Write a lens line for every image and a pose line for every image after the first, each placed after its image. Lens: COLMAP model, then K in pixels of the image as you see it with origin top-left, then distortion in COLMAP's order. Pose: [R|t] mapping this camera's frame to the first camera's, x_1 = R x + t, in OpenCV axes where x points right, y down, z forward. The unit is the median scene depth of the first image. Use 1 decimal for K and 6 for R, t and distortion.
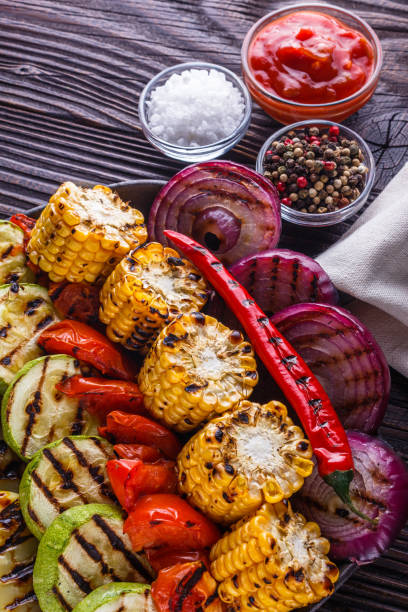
lens RADIAL K [[993.0, 0, 202.1], [0, 993.0, 294.2], [0, 0, 1]] dist [-0.019320, -0.027912]
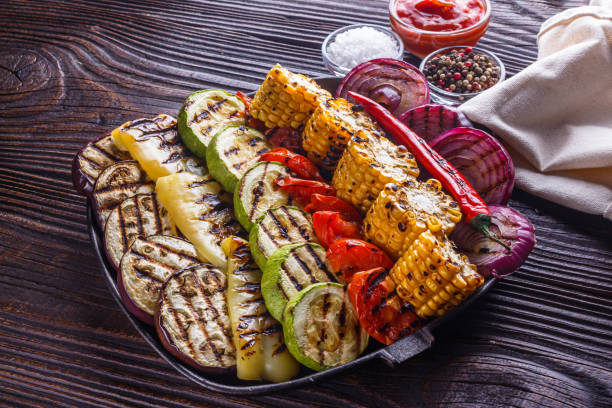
lens RADIAL K [[993.0, 0, 304.2], [0, 993.0, 214.1], [0, 0, 1]] dist [-0.019320, -0.027912]
pose [[0.999856, 0.003927, -0.016517, -0.082636], [-0.008566, 0.956651, -0.291110, 0.553359], [0.014658, 0.291209, 0.956547, -0.324421]]
